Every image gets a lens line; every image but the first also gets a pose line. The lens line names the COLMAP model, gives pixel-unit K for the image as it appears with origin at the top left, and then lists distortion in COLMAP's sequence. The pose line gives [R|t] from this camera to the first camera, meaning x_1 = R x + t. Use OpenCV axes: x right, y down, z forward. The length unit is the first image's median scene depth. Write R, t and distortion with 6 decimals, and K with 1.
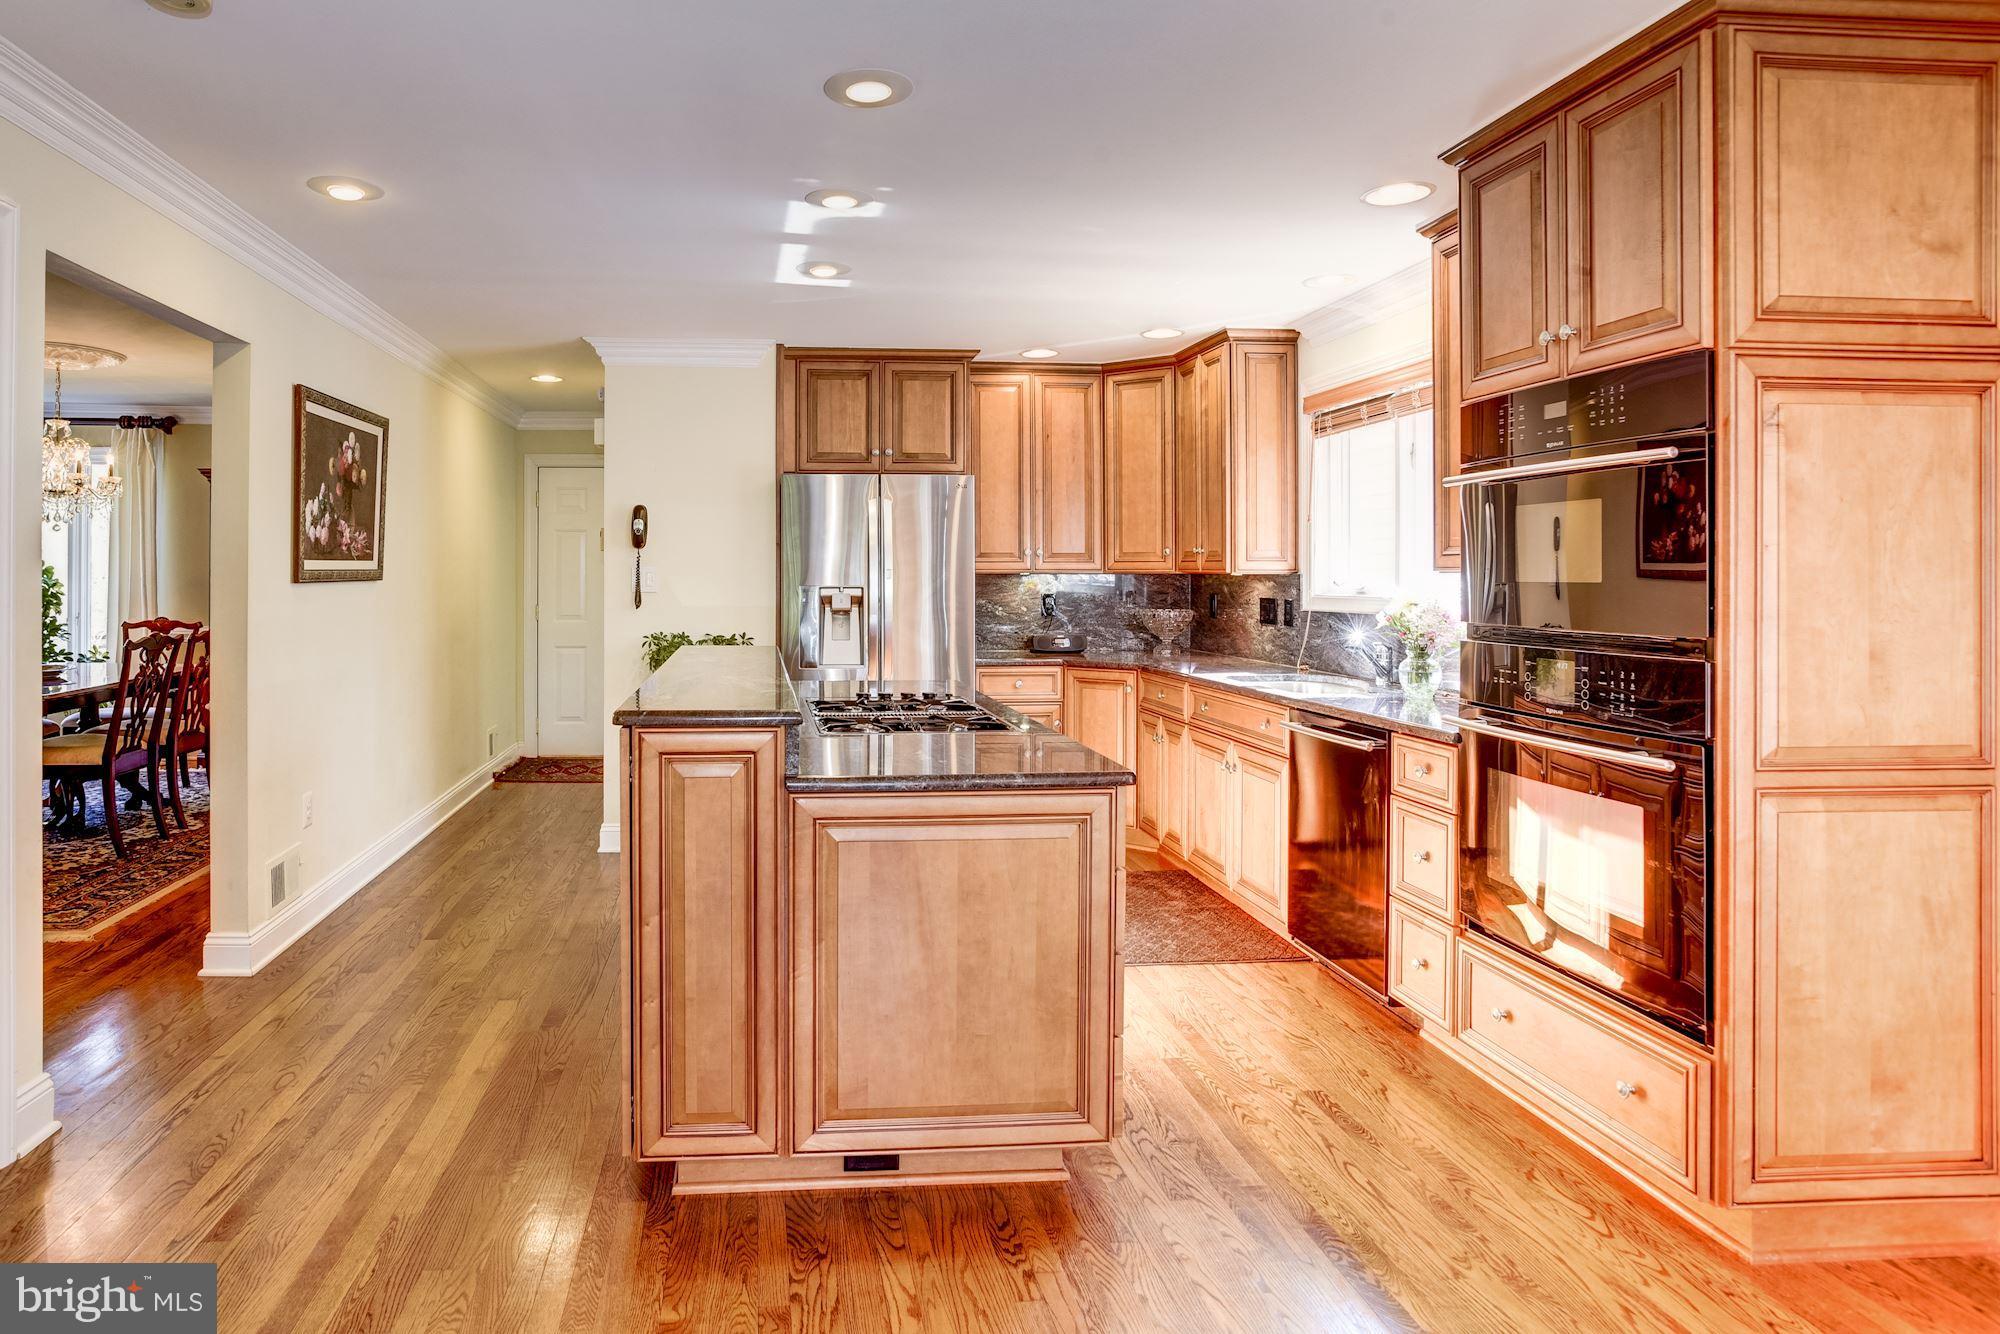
lens RADIAL K [[1092.1, 0, 877.2], [0, 1092.1, 563.4], [0, 0, 1]] dist [-0.053361, -0.000178]
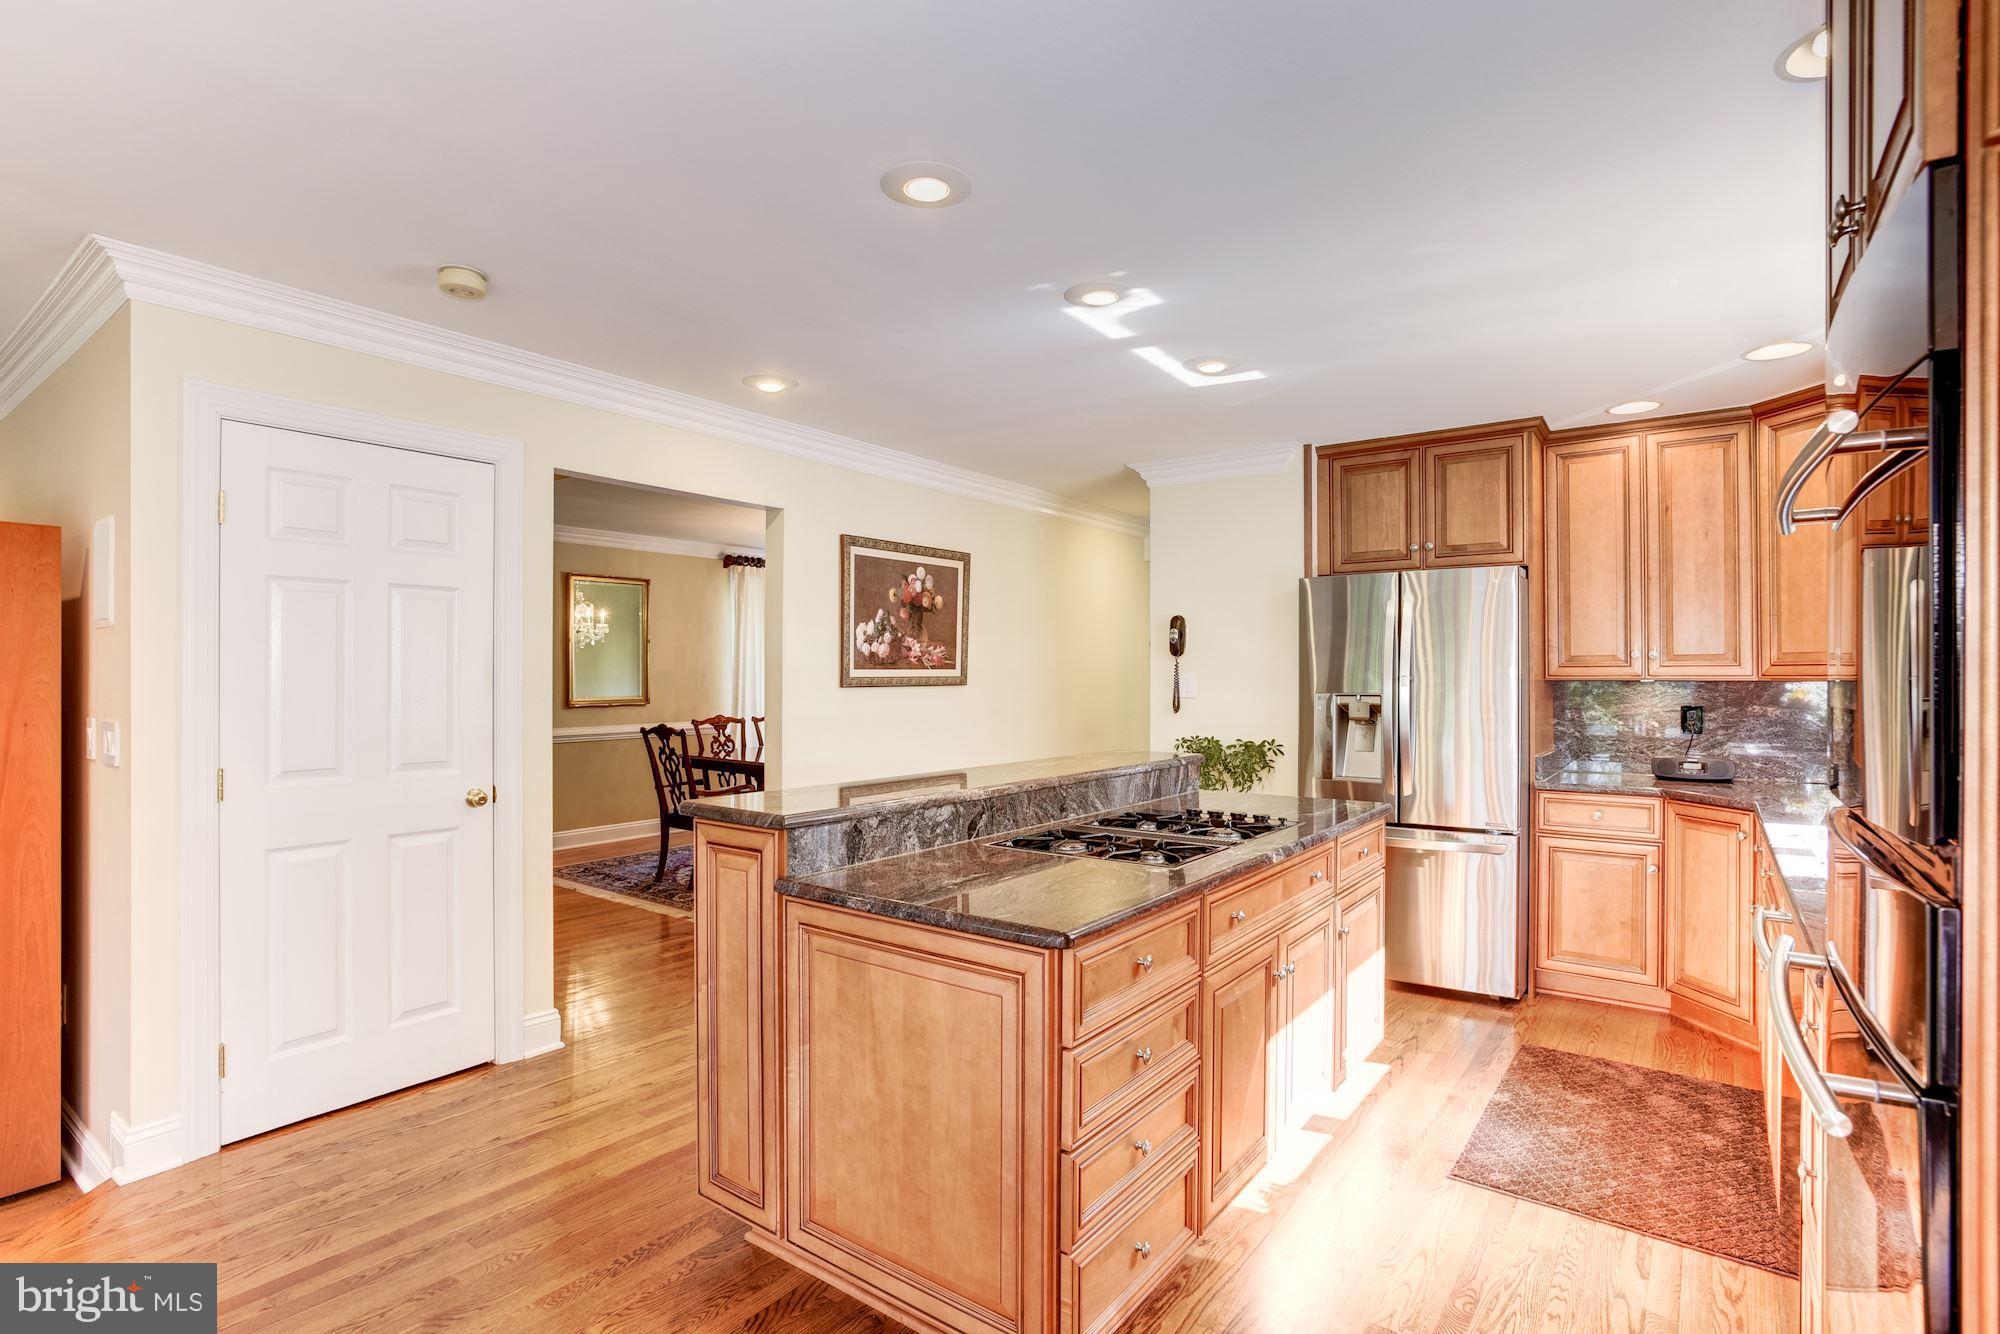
lens RADIAL K [[968.6, 0, 1052.4], [0, 968.6, 679.9], [0, 0, 1]] dist [-0.029860, 0.003533]
pose [[0.762686, 0.002736, -0.646764, 0.302387], [0.005090, 0.999935, 0.010233, -0.000949], [0.646749, -0.011097, 0.762622, 0.197451]]
